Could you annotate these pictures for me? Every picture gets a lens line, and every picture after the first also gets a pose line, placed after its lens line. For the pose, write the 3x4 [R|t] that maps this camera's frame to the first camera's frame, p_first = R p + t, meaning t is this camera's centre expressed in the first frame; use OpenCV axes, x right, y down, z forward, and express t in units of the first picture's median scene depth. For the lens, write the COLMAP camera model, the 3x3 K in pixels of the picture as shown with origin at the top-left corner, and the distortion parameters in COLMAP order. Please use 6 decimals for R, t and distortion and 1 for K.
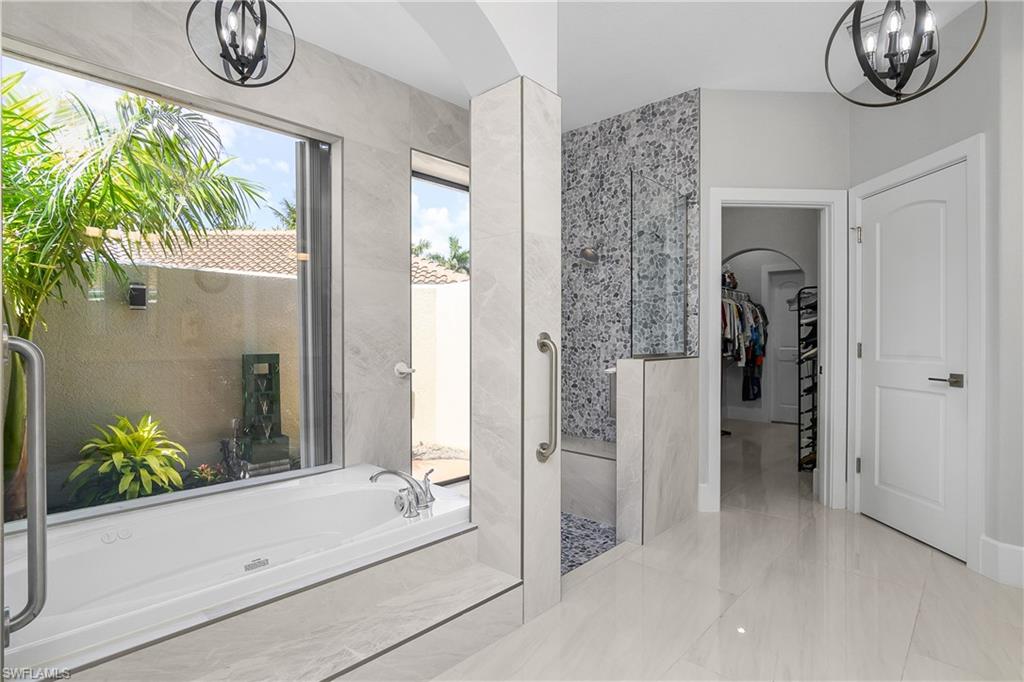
lens RADIAL K [[514.4, 0, 512.3], [0, 514.4, 346.2], [0, 0, 1]] dist [-0.026030, 0.003149]
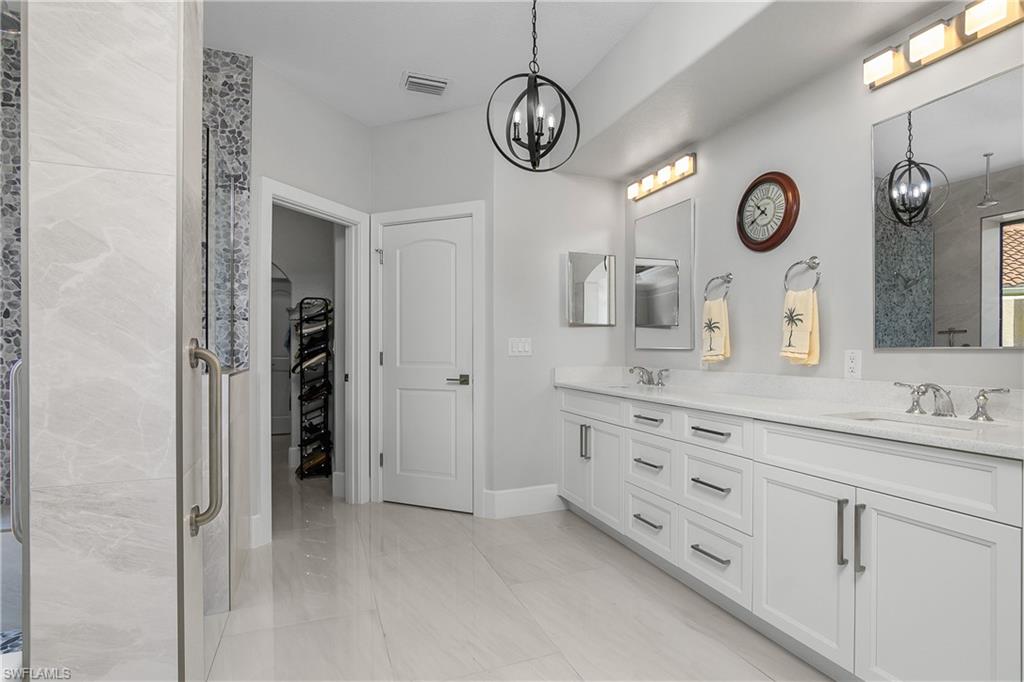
lens RADIAL K [[514.4, 0, 543.2], [0, 514.4, 353.8], [0, 0, 1]] dist [-0.026030, 0.003149]
pose [[0.401442, -0.009006, 0.915840, -0.221307], [0.012871, 0.999908, 0.004191, -0.002245], [-0.915794, 0.010106, 0.401521, 0.207985]]
